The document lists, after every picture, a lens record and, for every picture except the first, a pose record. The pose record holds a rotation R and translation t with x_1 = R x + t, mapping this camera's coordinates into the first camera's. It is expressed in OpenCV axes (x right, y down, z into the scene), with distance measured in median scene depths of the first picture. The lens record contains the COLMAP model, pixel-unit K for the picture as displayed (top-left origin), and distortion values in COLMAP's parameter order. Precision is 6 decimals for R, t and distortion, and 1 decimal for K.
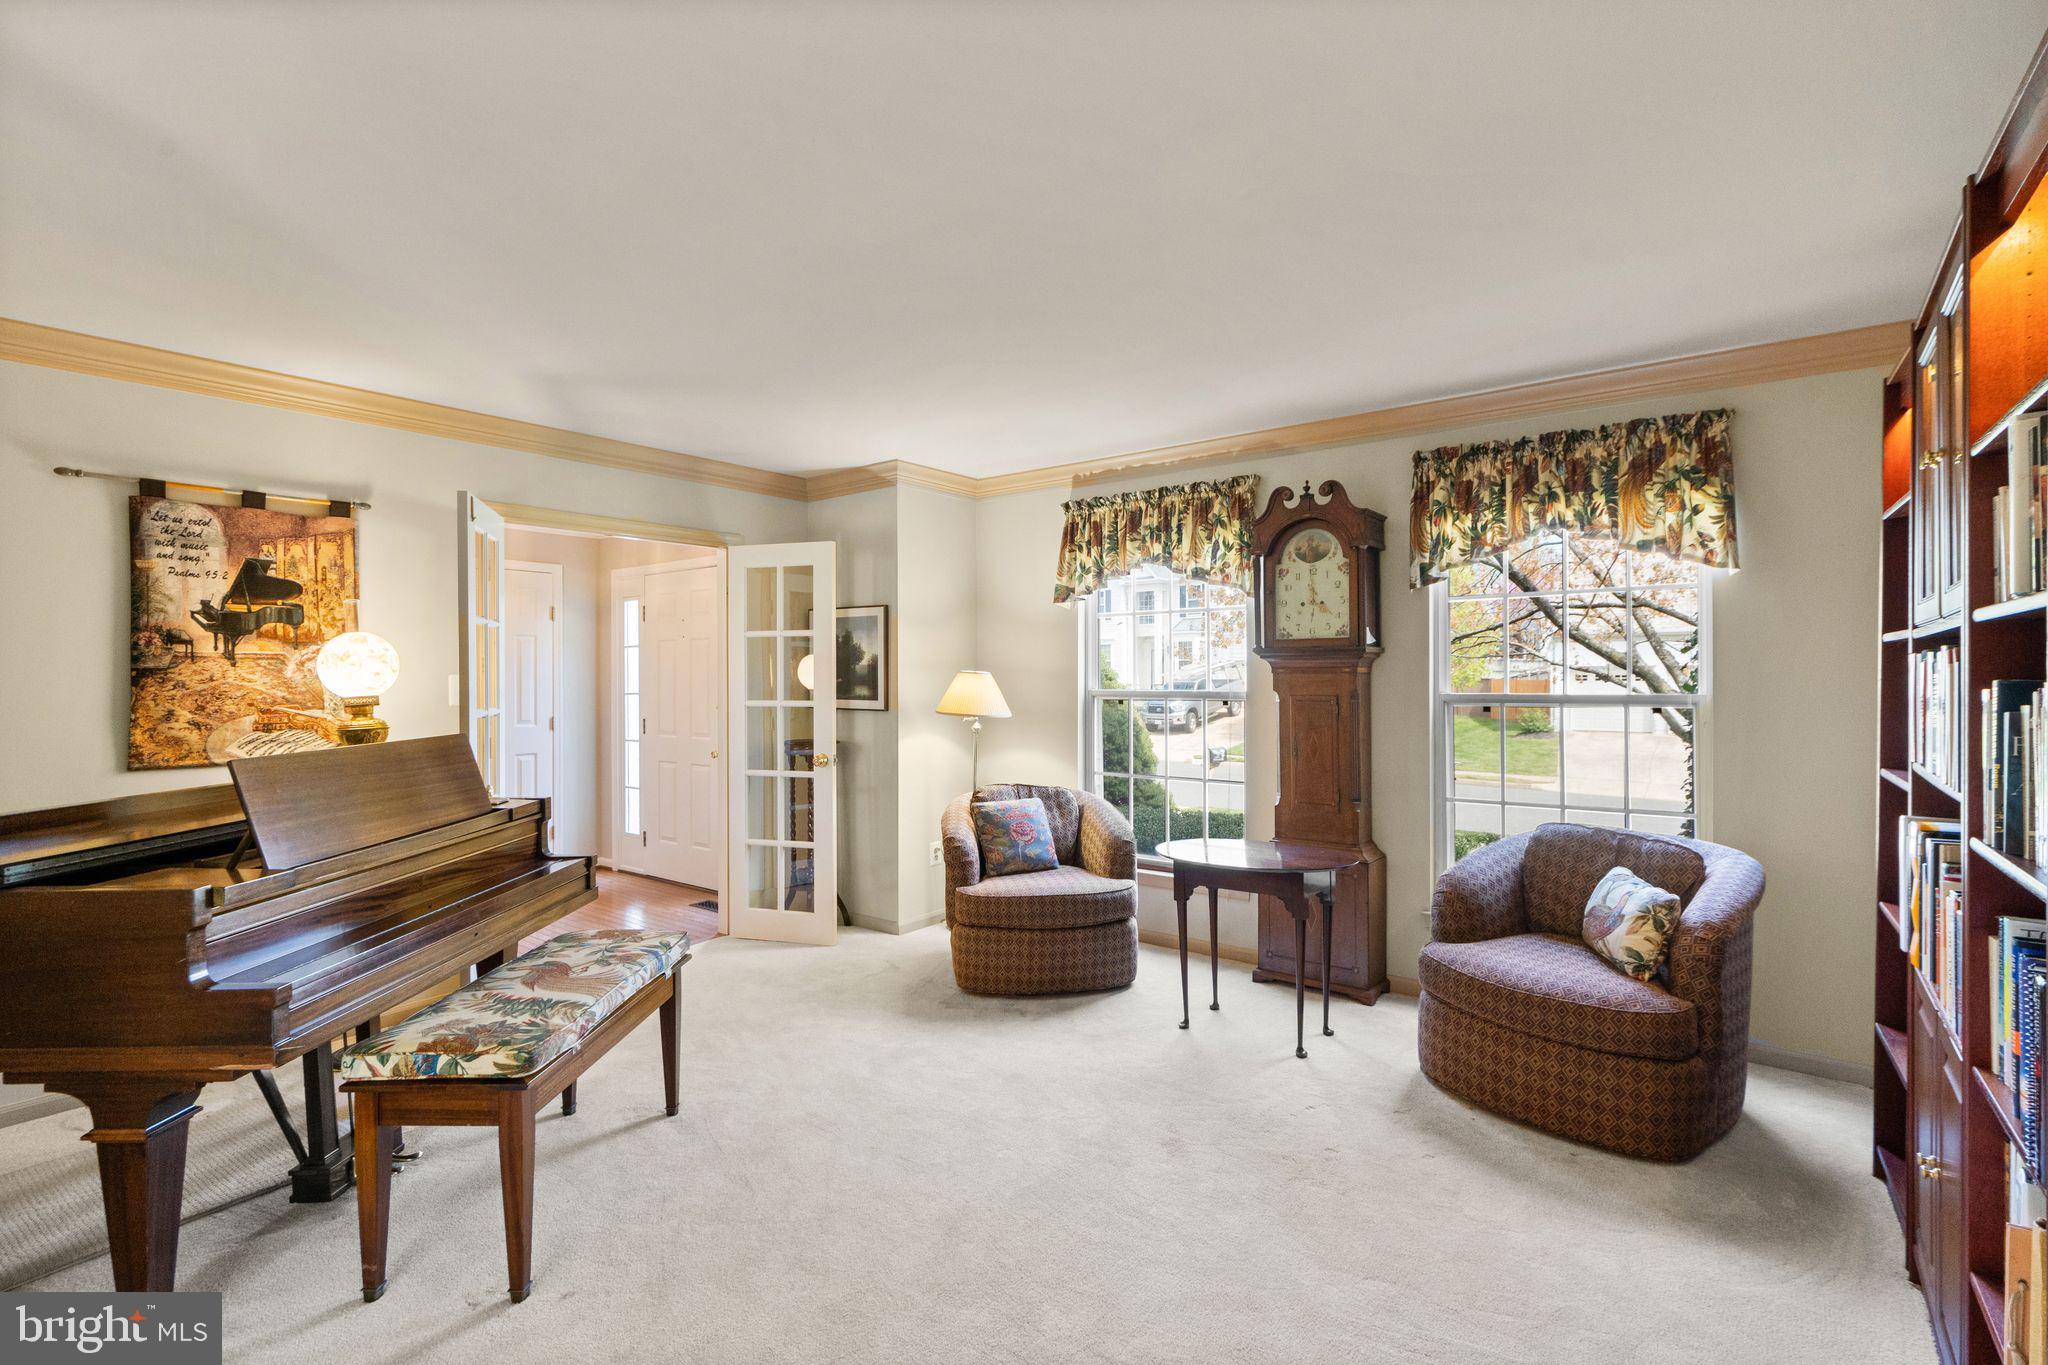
lens RADIAL K [[938.0, 0, 1025.2], [0, 938.0, 674.1], [0, 0, 1]] dist [0.003789, -0.000794]
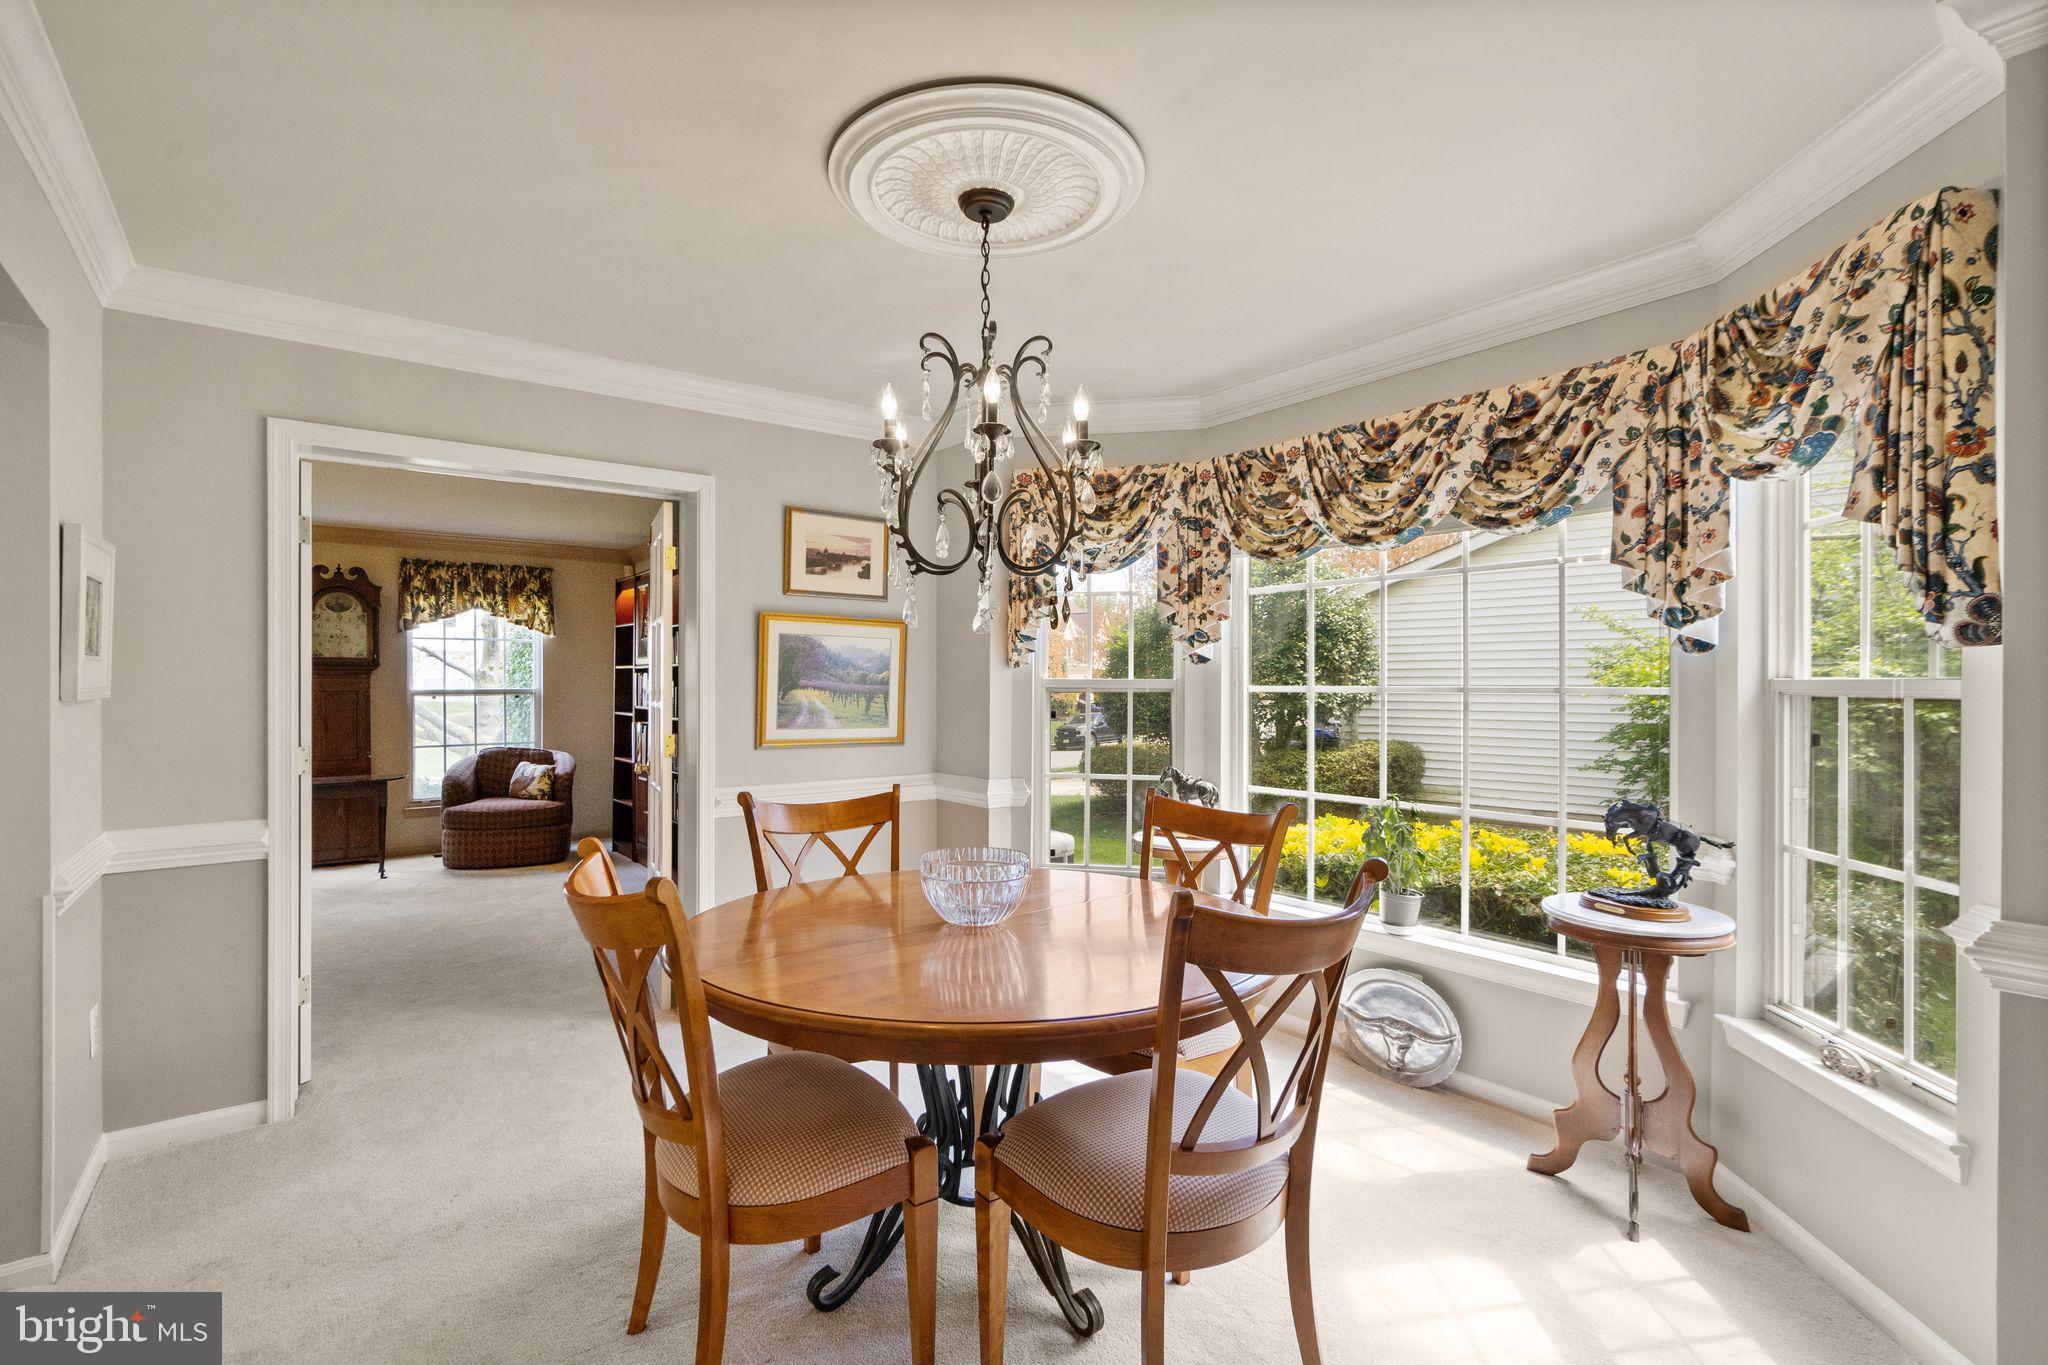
lens RADIAL K [[938.0, 0, 1024.9], [0, 938.0, 682.3], [0, 0, 1]] dist [0.003789, -0.000794]
pose [[0.246902, 0.006758, 0.969017, -1.179204], [-0.001992, 0.999977, -0.006466, 0.018332], [-0.969038, -0.000334, 0.246910, -0.702877]]
